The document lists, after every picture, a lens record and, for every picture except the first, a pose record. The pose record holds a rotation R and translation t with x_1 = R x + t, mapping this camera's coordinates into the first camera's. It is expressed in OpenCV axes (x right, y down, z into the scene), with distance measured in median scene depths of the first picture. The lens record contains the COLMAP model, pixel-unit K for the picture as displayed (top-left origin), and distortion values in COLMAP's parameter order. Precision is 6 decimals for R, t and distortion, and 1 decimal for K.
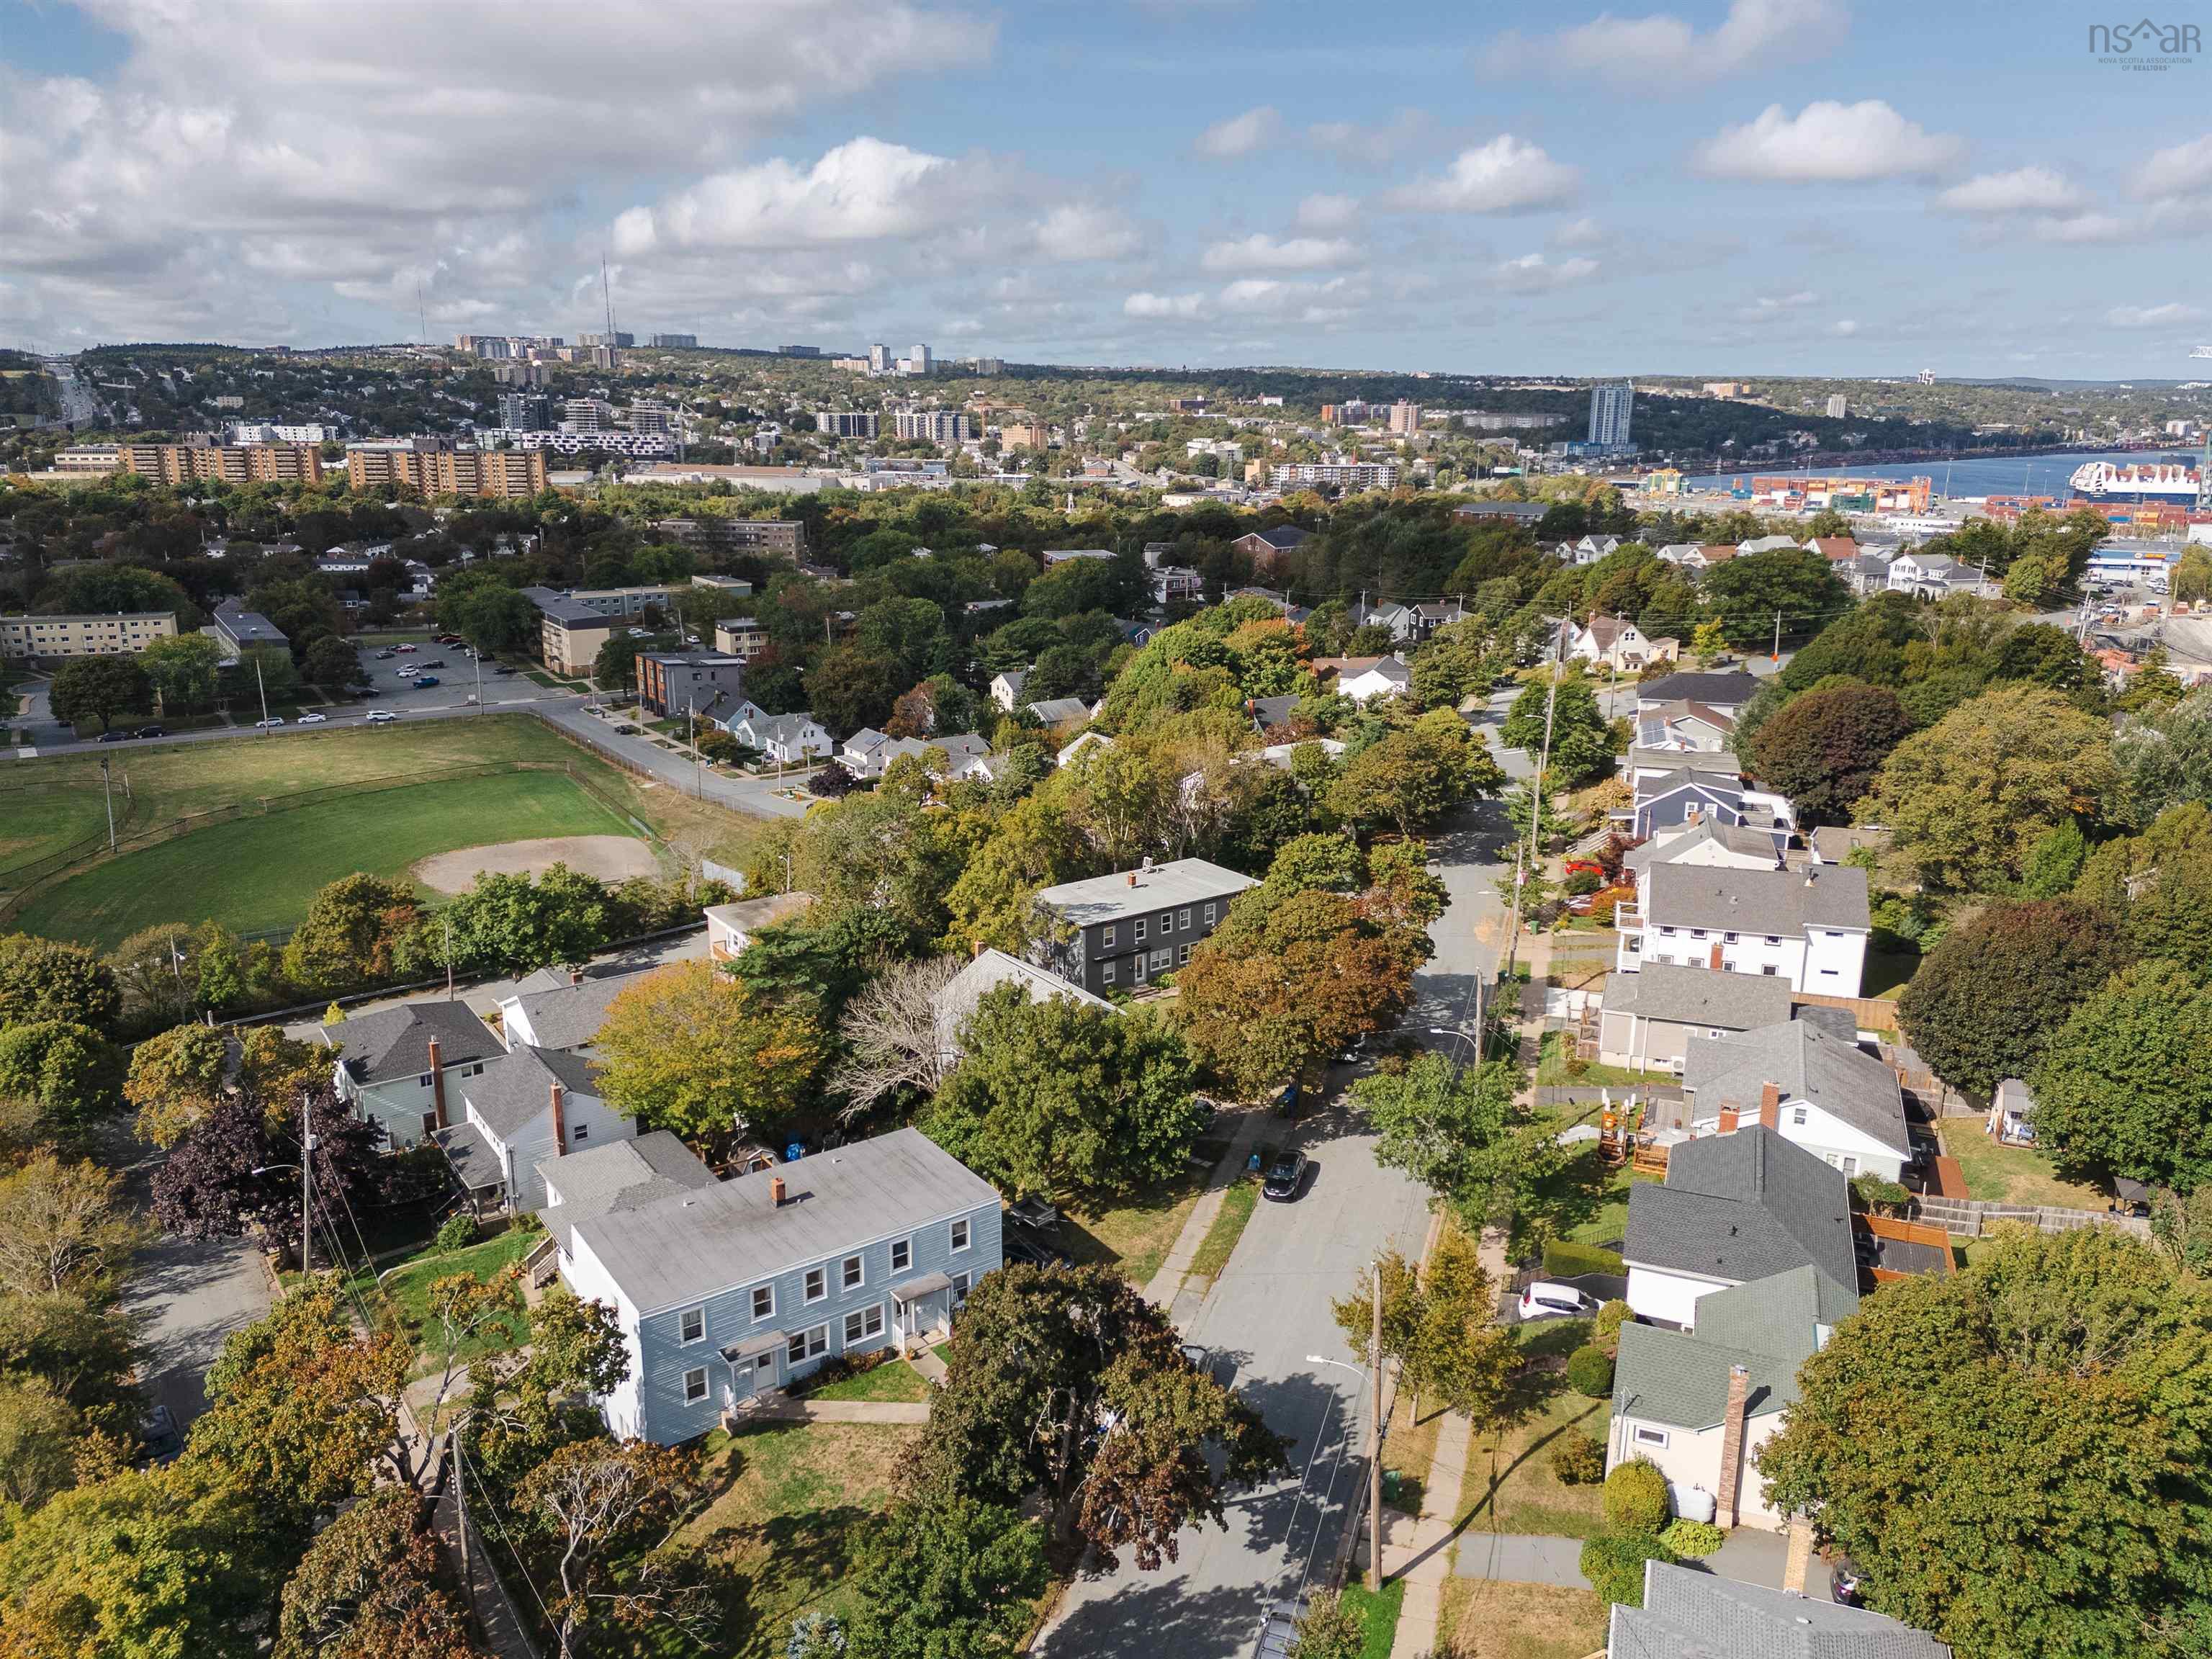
lens RADIAL K [[1603.2, 0, 1114.6], [0, 1603.2, 834.3], [0, 0, 1]] dist [0.088815, -0.101383]
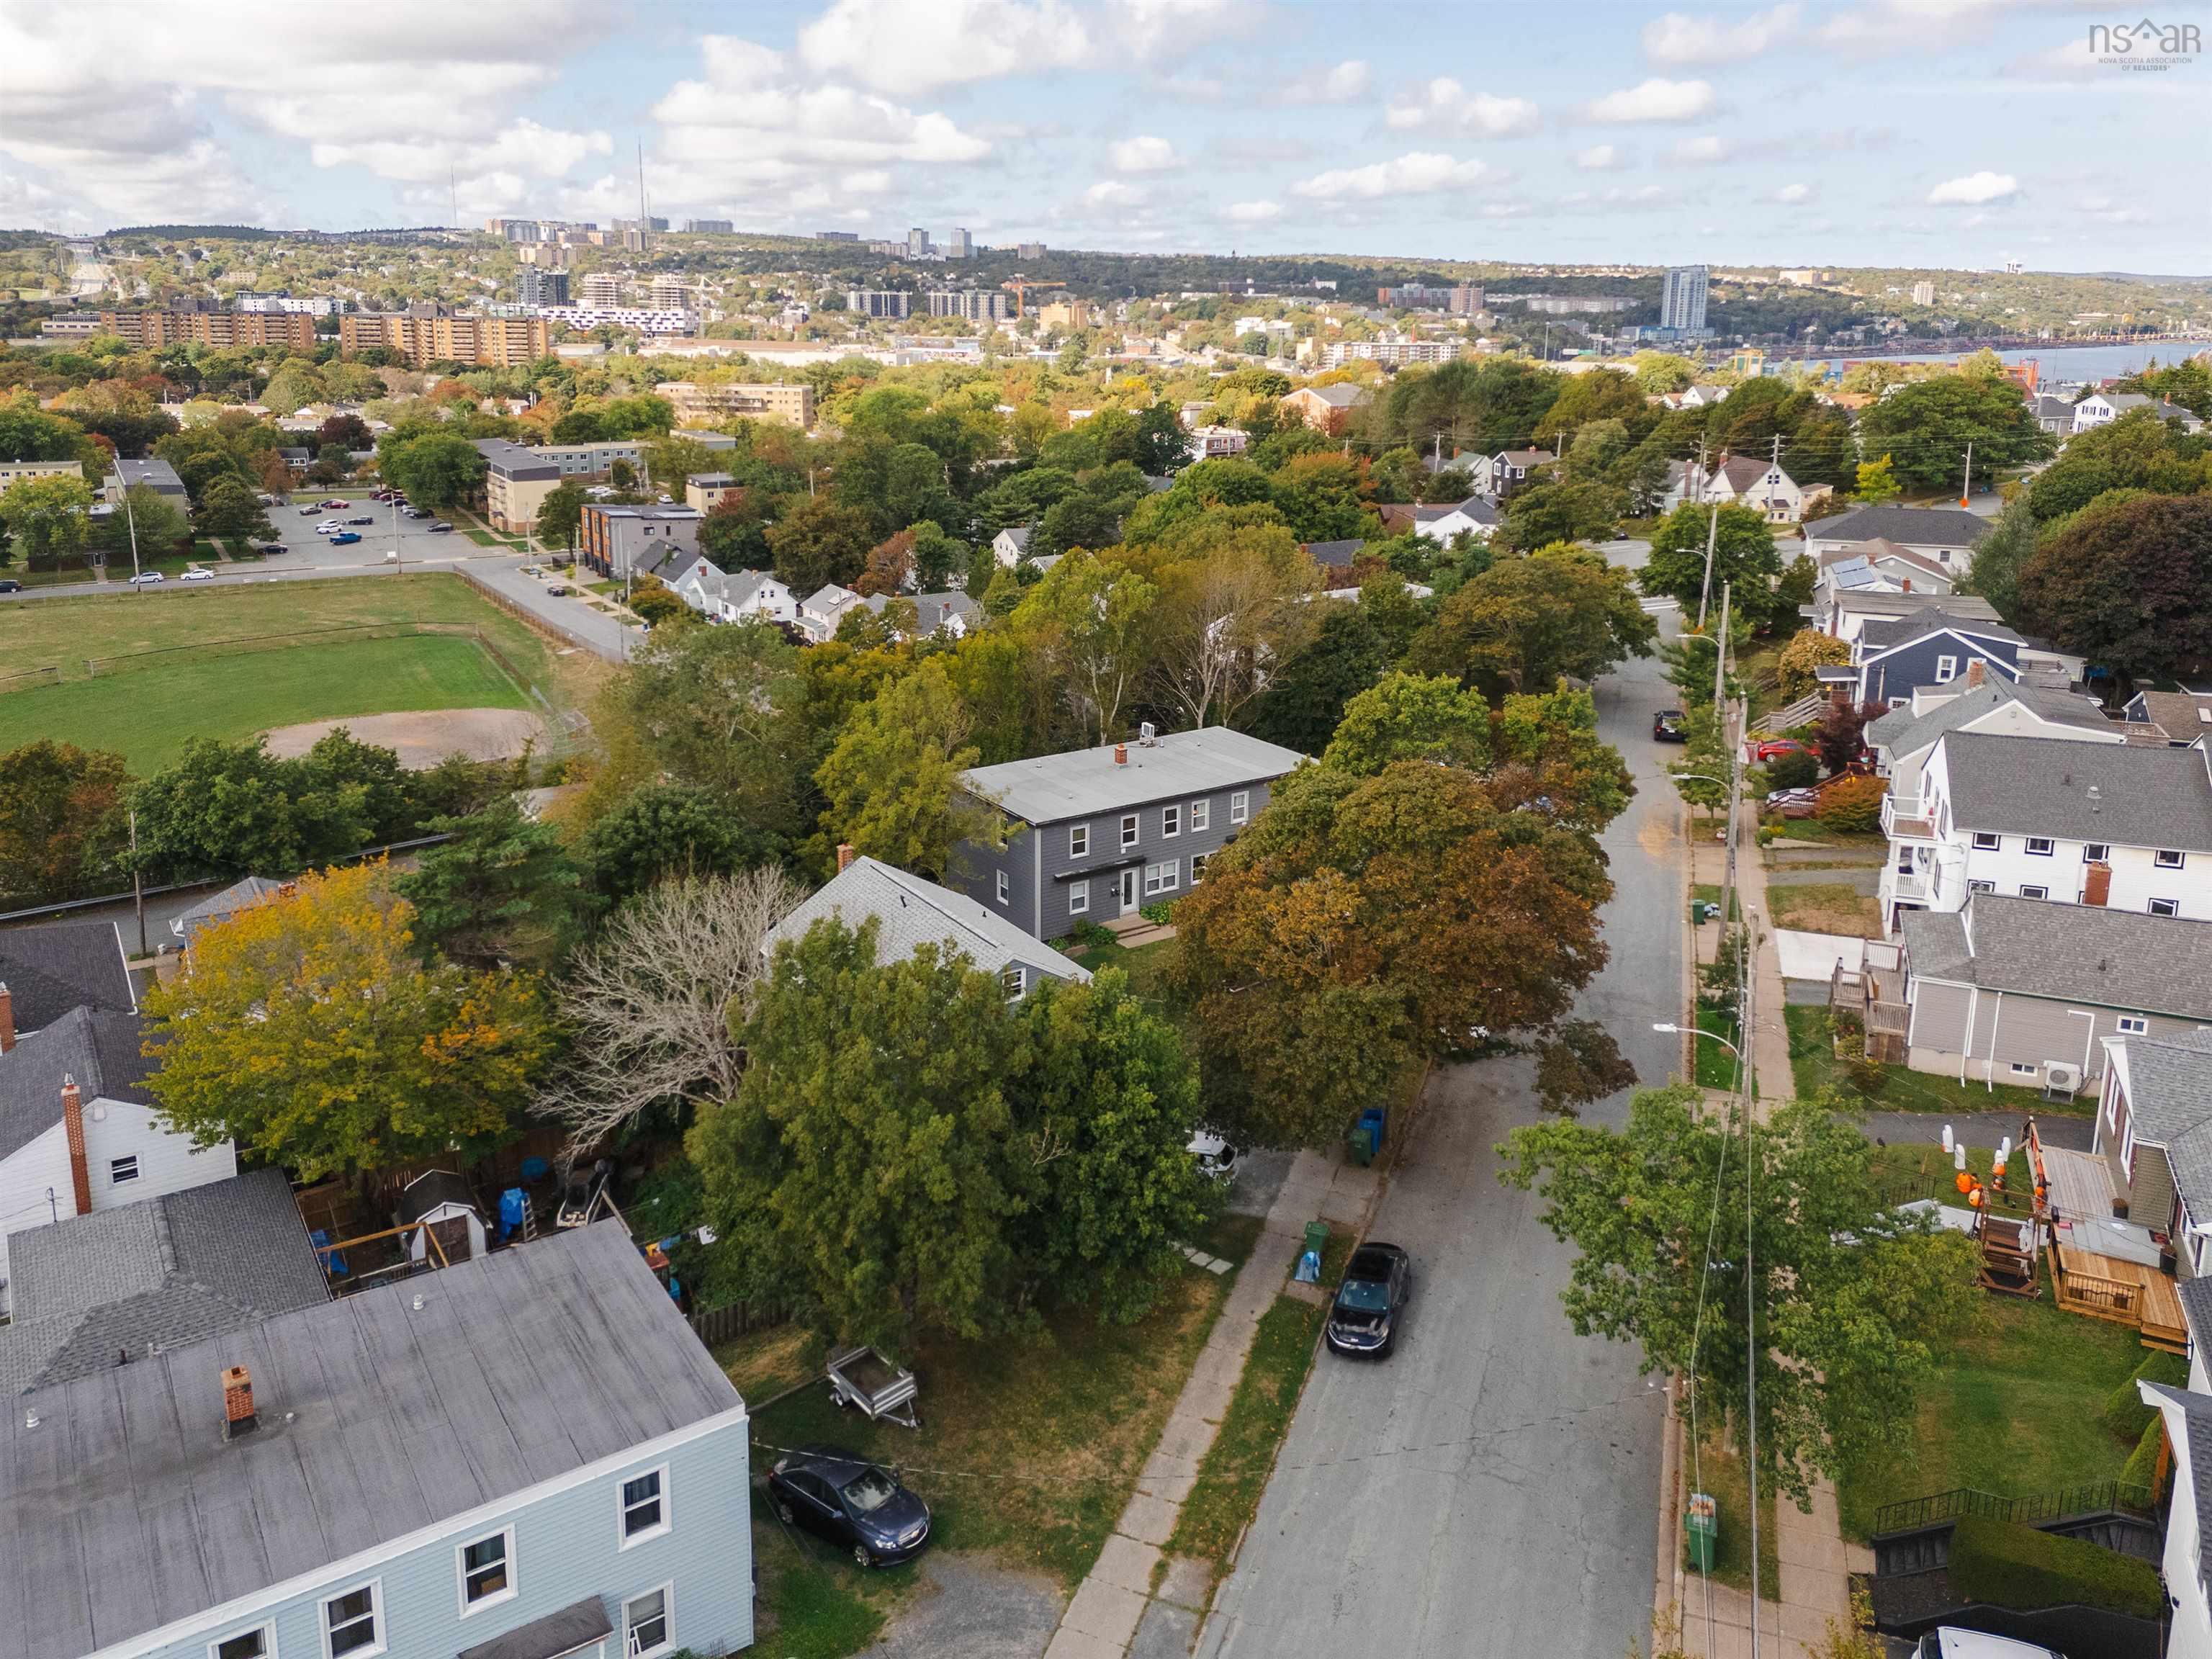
lens RADIAL K [[1668.8, 0, 1116.6], [0, 1668.8, 660.1], [0, 0, 1]] dist [0.073666, -0.086096]
pose [[0.999632, 0.010477, -0.025022, 0.011425], [-0.011649, 0.998820, -0.047156, 0.010254], [0.024498, 0.047430, 0.998574, 0.142618]]
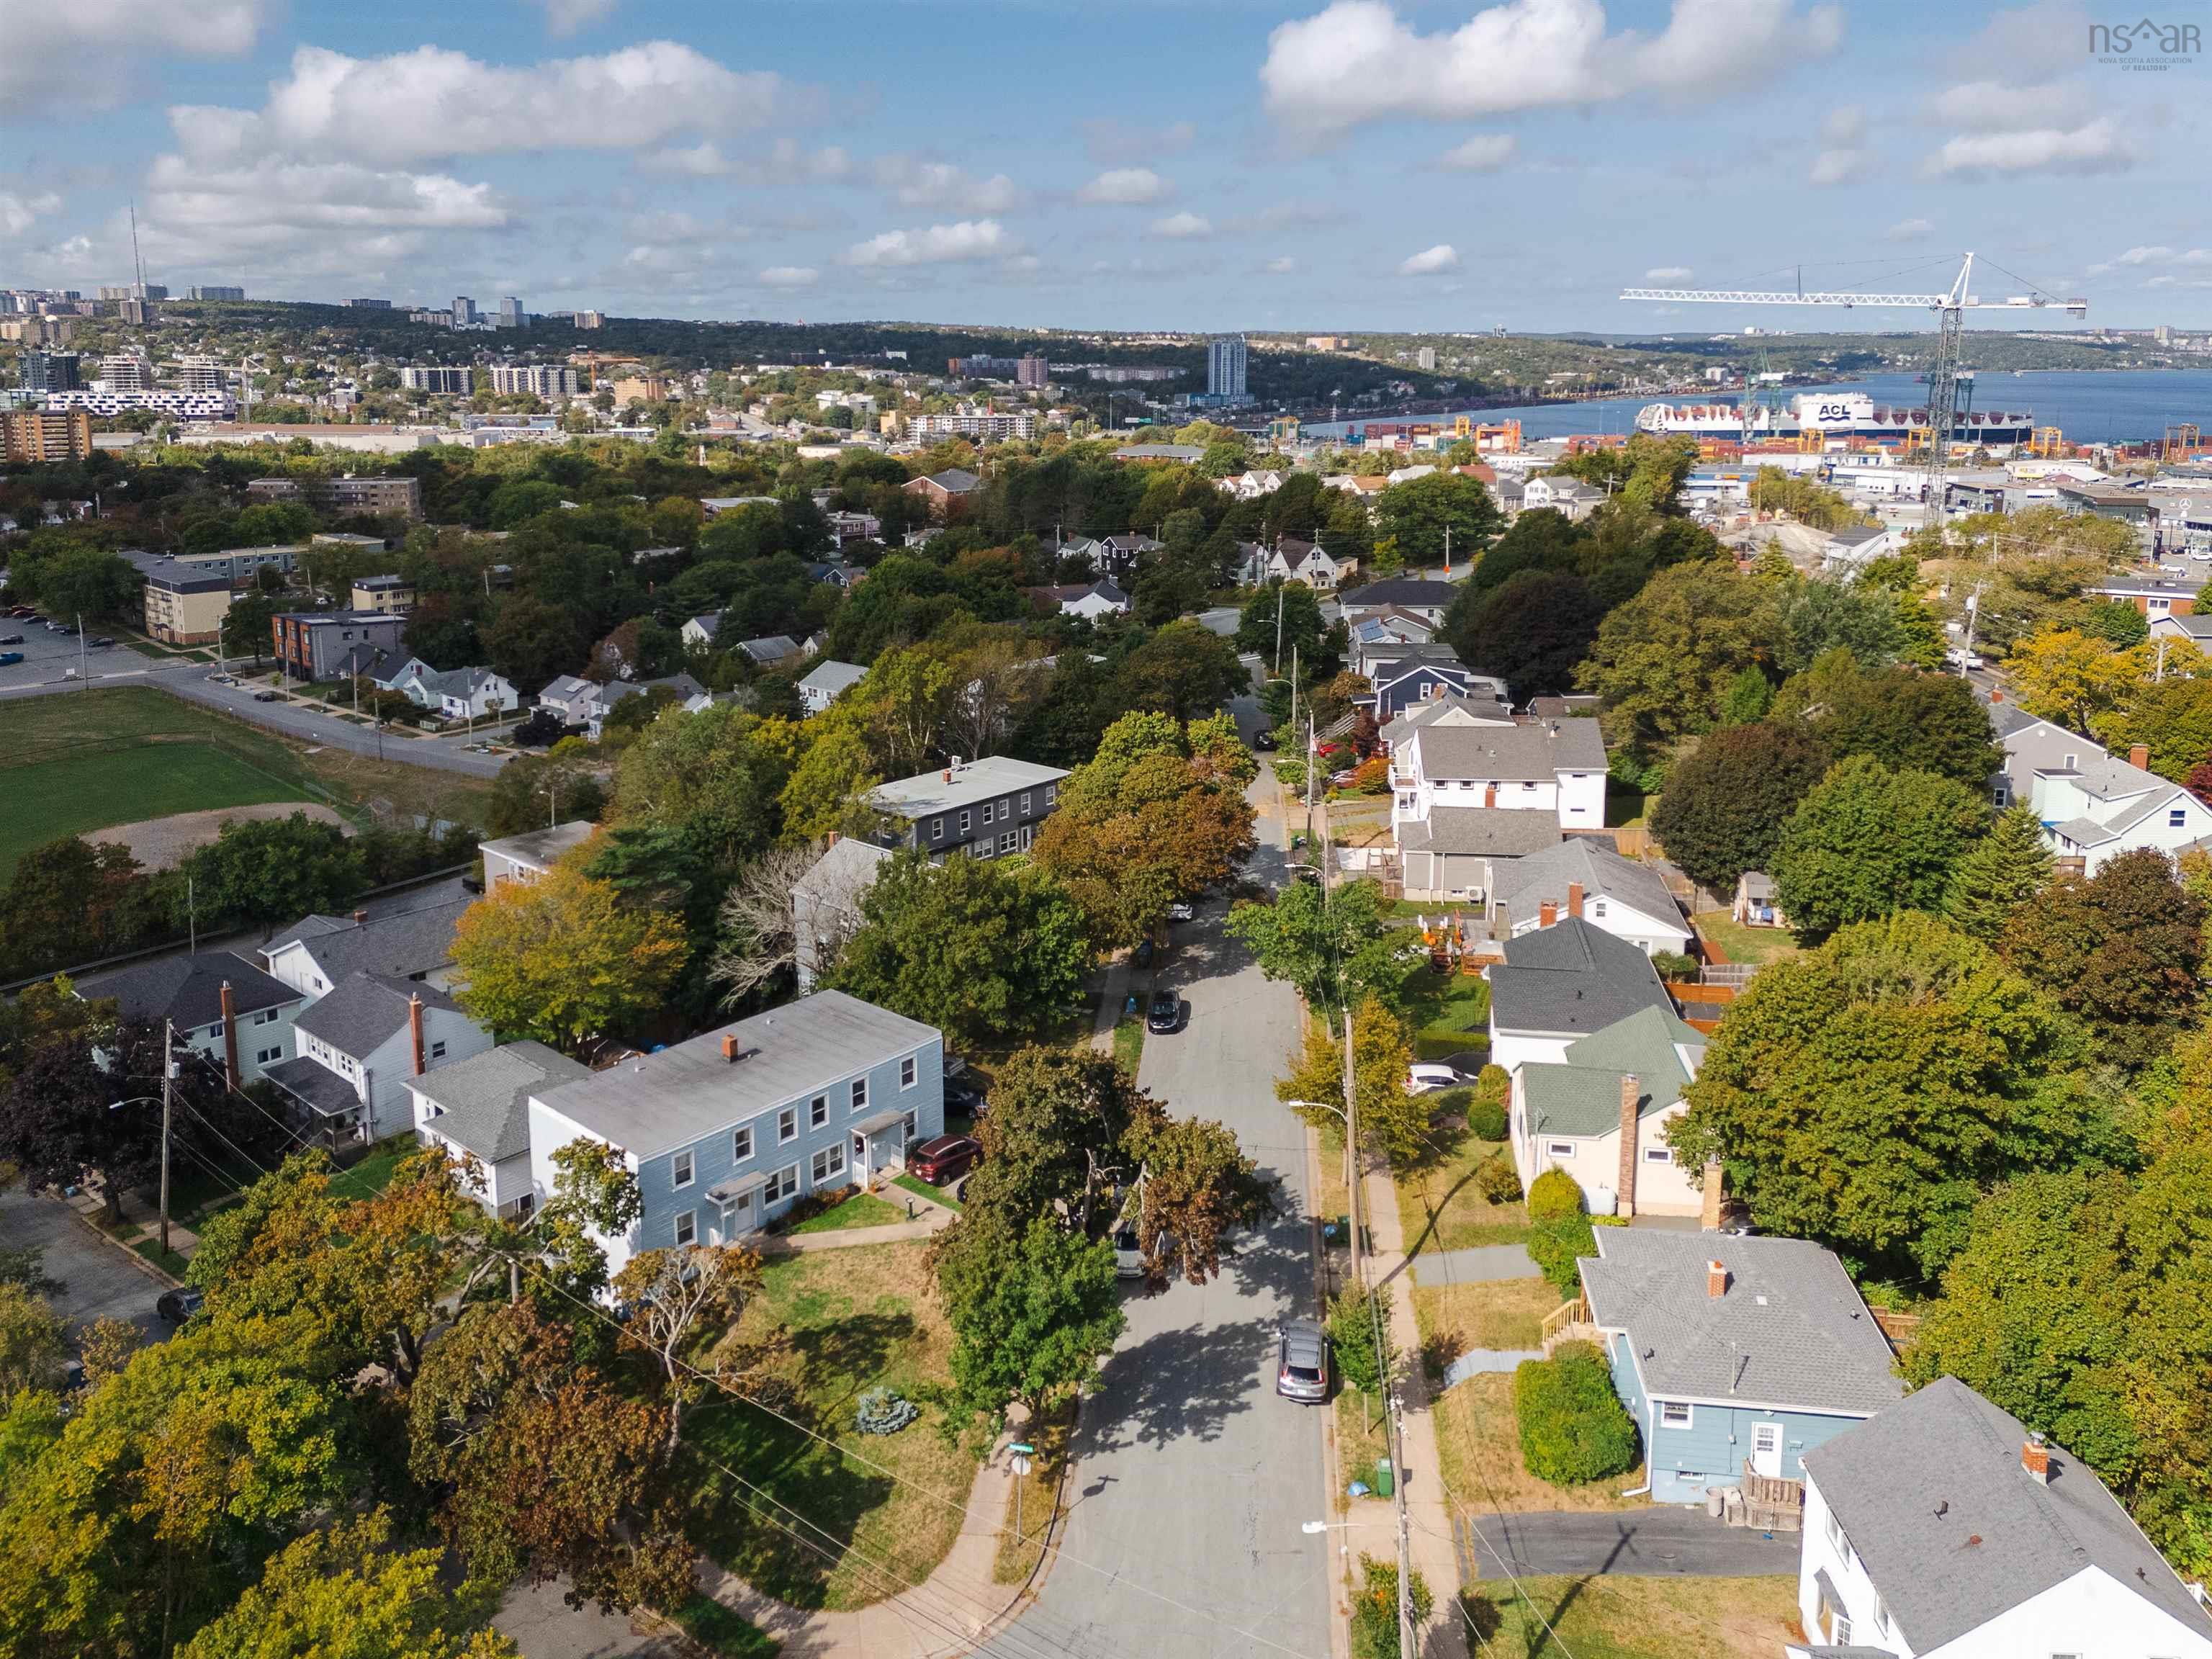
lens RADIAL K [[1668.8, 0, 1116.6], [0, 1668.8, 660.1], [0, 0, 1]] dist [0.073666, -0.086096]
pose [[0.973954, -0.046644, 0.221897, -0.052052], [0.064871, 0.995028, -0.075572, 0.019184], [-0.217269, 0.087998, 0.972137, -0.032529]]
